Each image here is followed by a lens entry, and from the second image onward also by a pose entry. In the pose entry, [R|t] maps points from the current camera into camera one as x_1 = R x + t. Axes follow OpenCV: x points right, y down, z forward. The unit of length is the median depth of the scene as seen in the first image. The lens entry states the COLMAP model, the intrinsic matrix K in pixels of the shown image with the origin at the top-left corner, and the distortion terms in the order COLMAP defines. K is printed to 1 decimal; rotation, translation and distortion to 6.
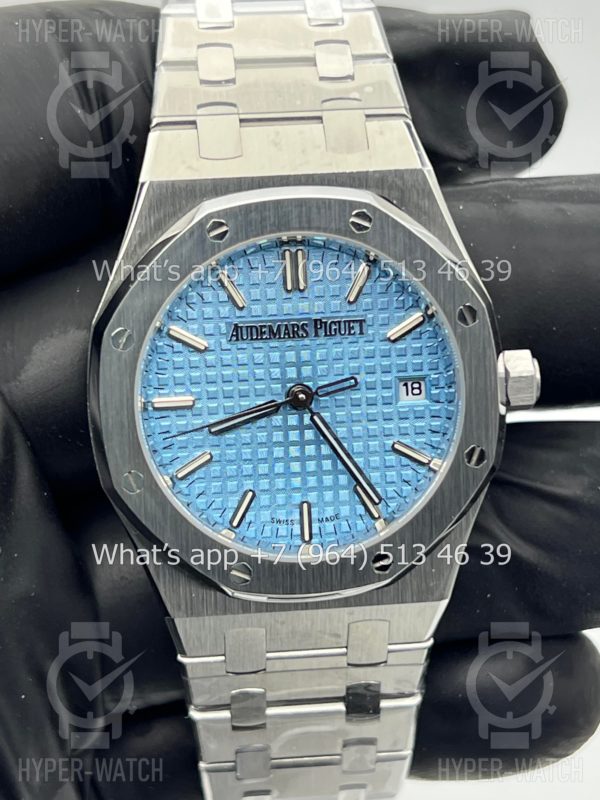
lens RADIAL K [[1928.8, 0, 303.0], [0, 1928.8, 404.2], [0, 0, 1]] dist [0.209201, 0.000000]
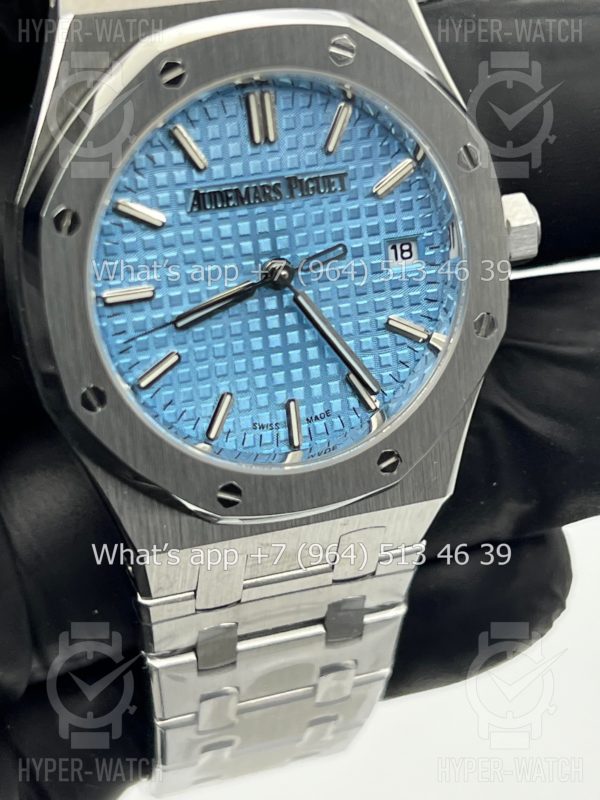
lens RADIAL K [[1928.8, 0, 297.8], [0, 1928.8, 399.5], [0, 0, 1]] dist [0.209201, 0.000000]
pose [[0.968034, -0.103972, 0.228255, -0.185320], [0.083776, 0.991803, 0.096479, -0.029144], [-0.236415, -0.074273, 0.968809, 0.199414]]
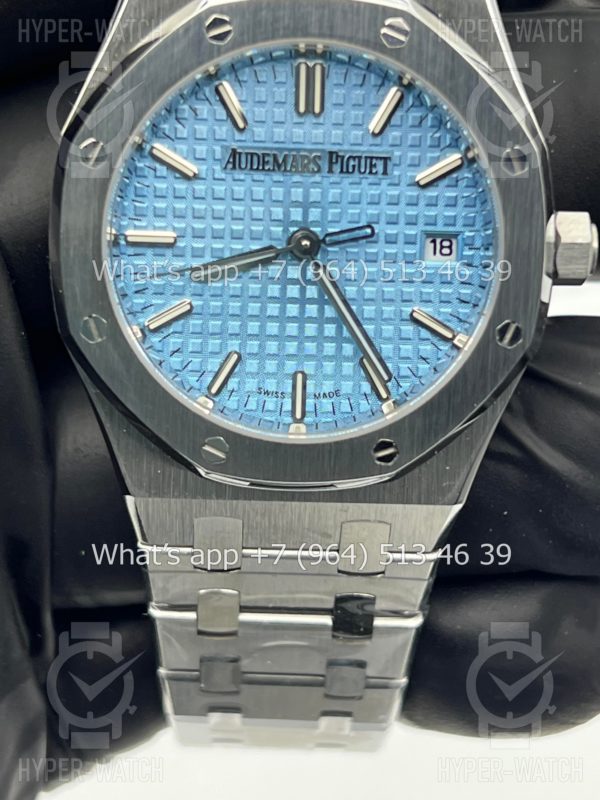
lens RADIAL K [[1928.8, 0, 308.6], [0, 1928.8, 406.7], [0, 0, 1]] dist [0.209201, 0.000000]
pose [[0.995430, 0.087855, -0.037426, 0.037307], [-0.086217, 0.995334, 0.043331, 0.029263], [0.041058, -0.039907, 0.998359, 0.169364]]
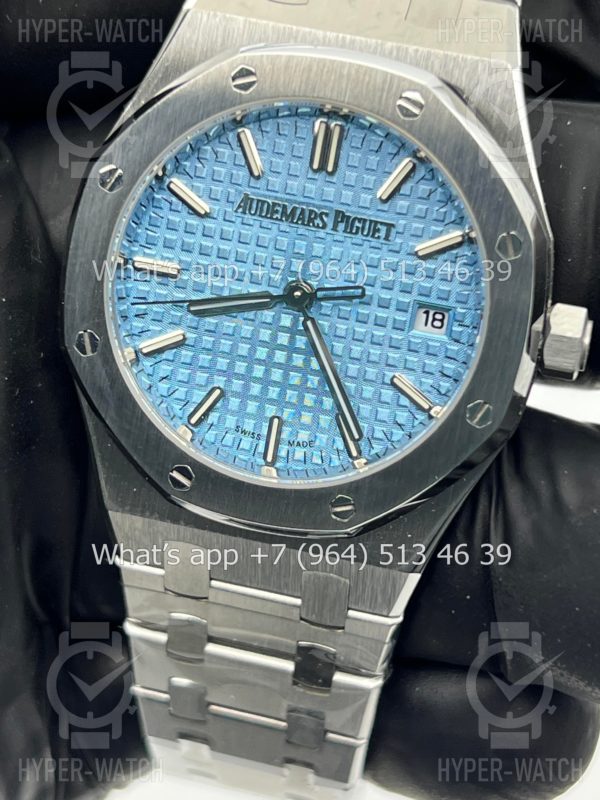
lens RADIAL K [[1928.8, 0, 308.3], [0, 1928.8, 415.7], [0, 0, 1]] dist [0.209201, 0.000000]
pose [[0.944785, 0.248101, -0.214071, 0.197341], [-0.246502, 0.968525, 0.034570, 0.017110], [0.215911, 0.020107, 0.976206, 0.168180]]
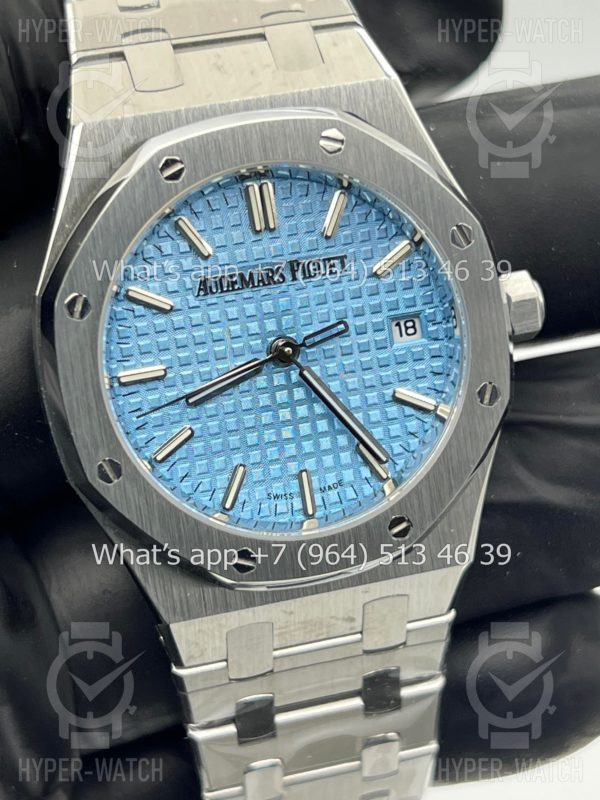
lens RADIAL K [[1928.8, 0, 295.7], [0, 1928.8, 404.5], [0, 0, 1]] dist [0.209201, 0.000000]
pose [[0.986120, -0.121924, 0.112707, -0.097458], [0.124209, 0.992165, -0.013455, 0.032332], [-0.110183, 0.027268, 0.993537, 0.131599]]
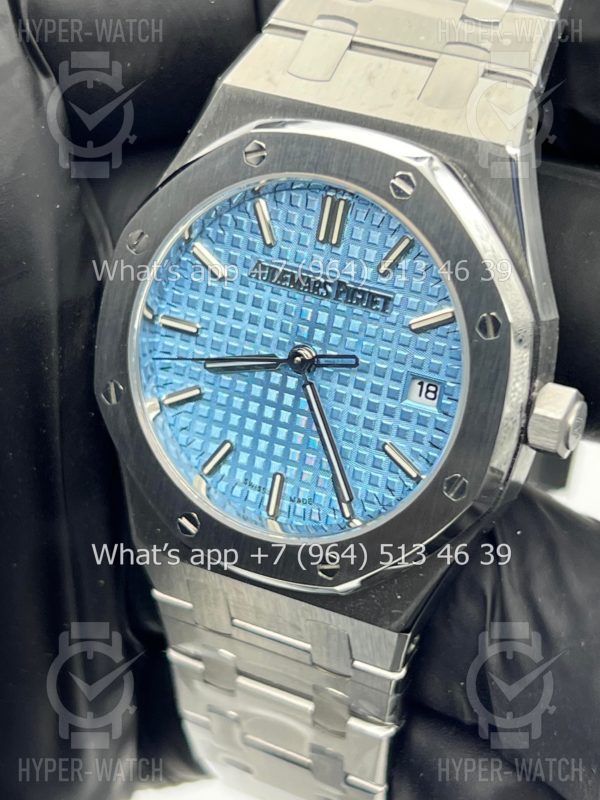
lens RADIAL K [[1928.8, 0, 300.4], [0, 1928.8, 414.3], [0, 0, 1]] dist [0.209201, 0.000000]
pose [[0.844380, 0.311543, -0.435849, 0.392270], [-0.284568, 0.950096, 0.127824, -0.093182], [0.453921, 0.016097, 0.890897, 0.204837]]
